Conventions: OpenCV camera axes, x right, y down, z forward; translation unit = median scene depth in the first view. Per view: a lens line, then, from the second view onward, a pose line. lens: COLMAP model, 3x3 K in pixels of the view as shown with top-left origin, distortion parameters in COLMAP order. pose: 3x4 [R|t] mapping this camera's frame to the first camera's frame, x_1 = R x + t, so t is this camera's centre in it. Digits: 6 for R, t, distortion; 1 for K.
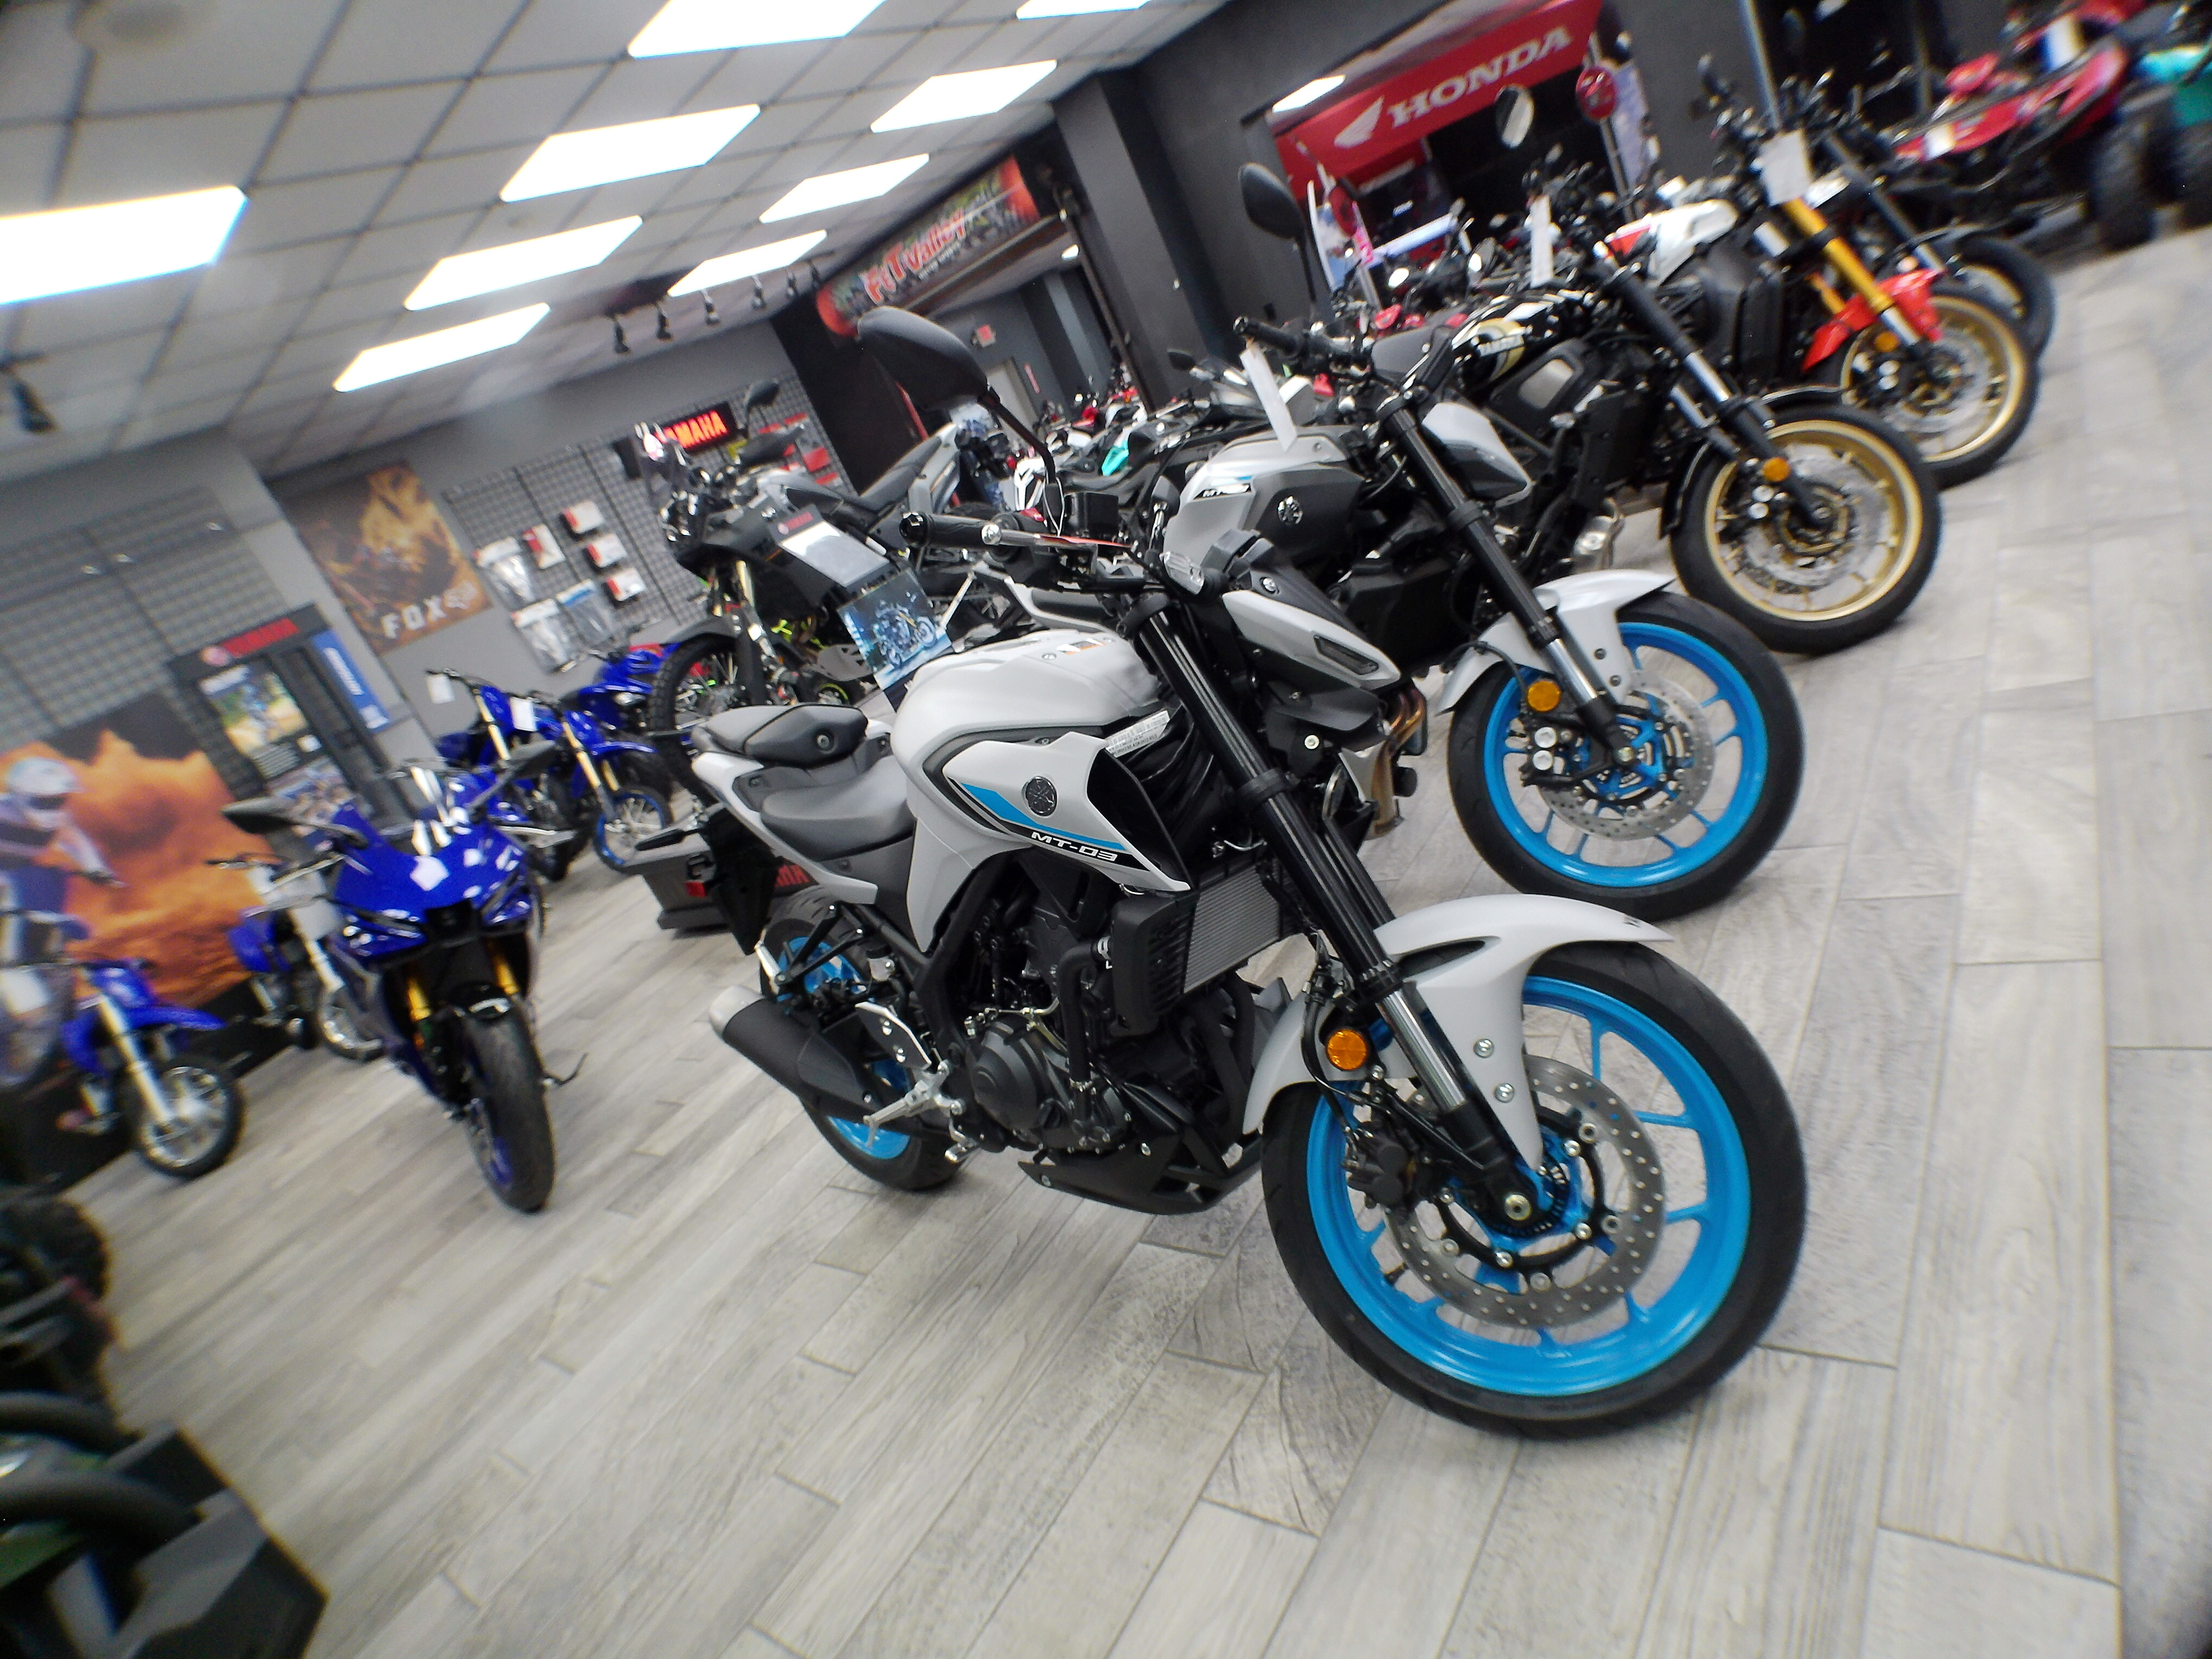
lens RADIAL K [[1184.2, 0, 1108.8], [0, 1184.2, 764.7], [0, 0, 1]] dist [-0.025678, 0.000588]
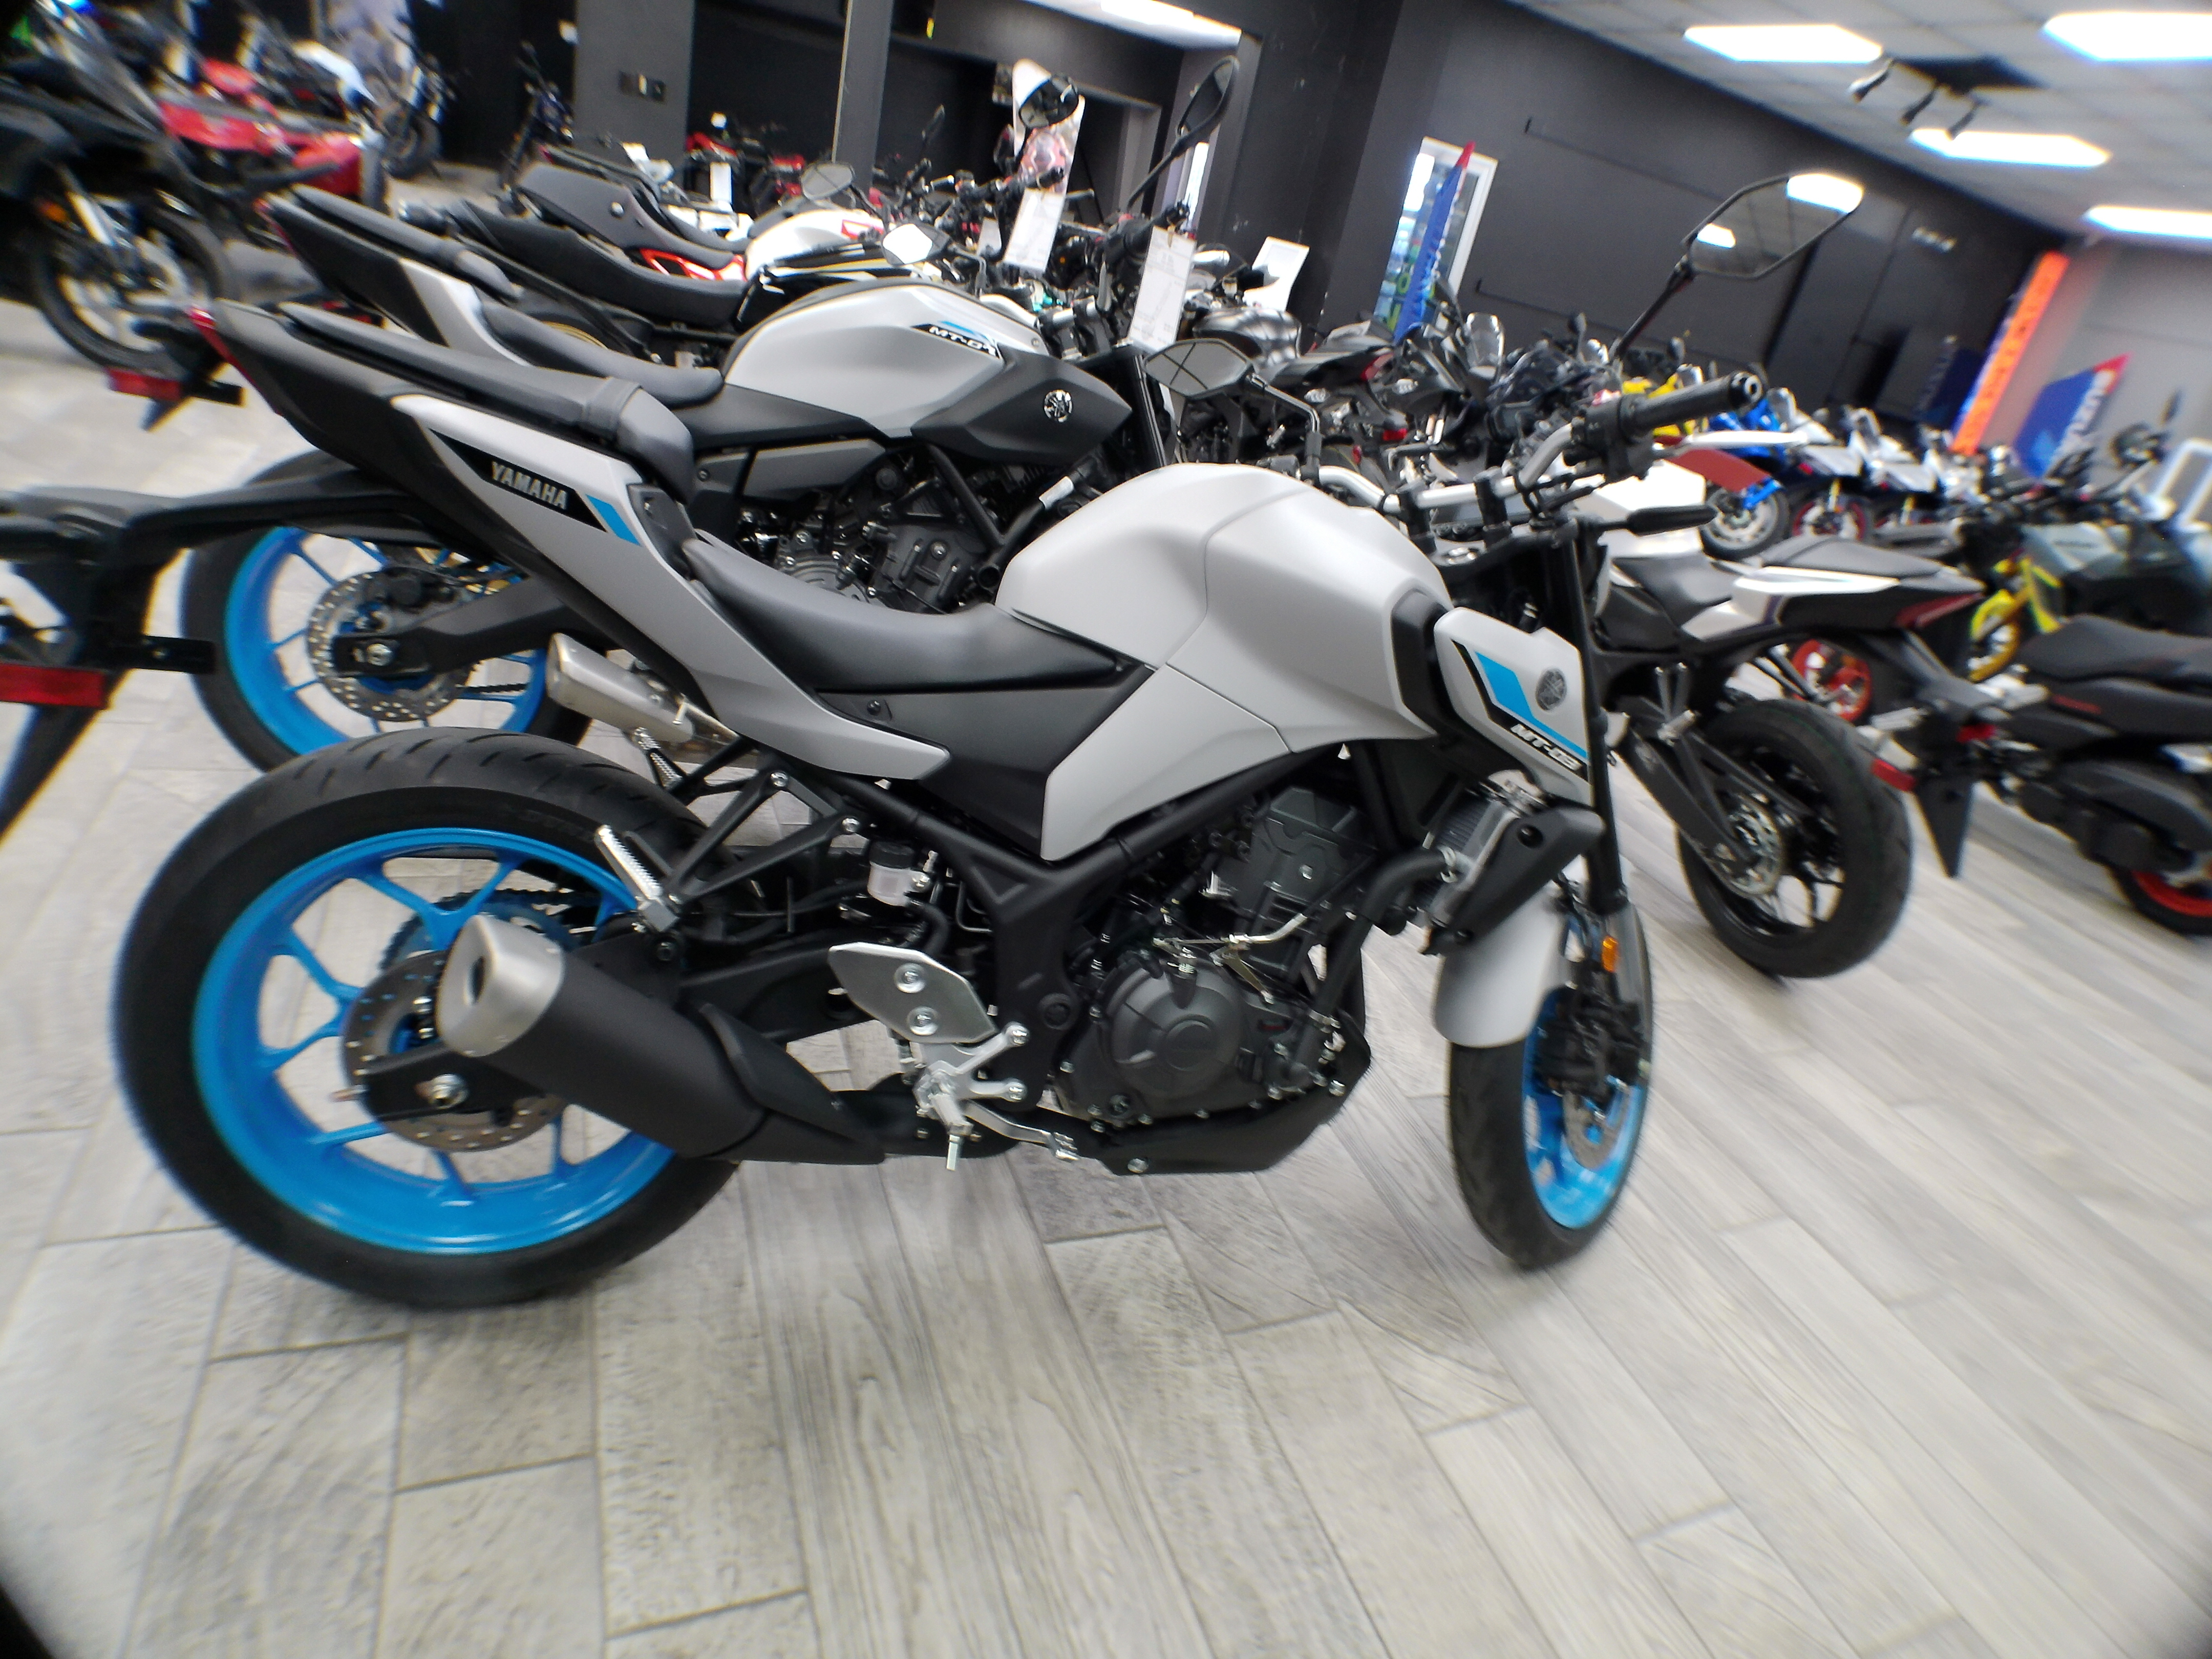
lens RADIAL K [[1184.2, 0, 1108.8], [0, 1184.2, 764.7], [0, 0, 1]] dist [-0.025678, 0.000588]
pose [[0.383634, 0.149377, 0.911324, -0.905261], [-0.134488, 0.985348, -0.104895, 0.200815], [-0.913640, -0.082321, 0.398102, 0.825038]]
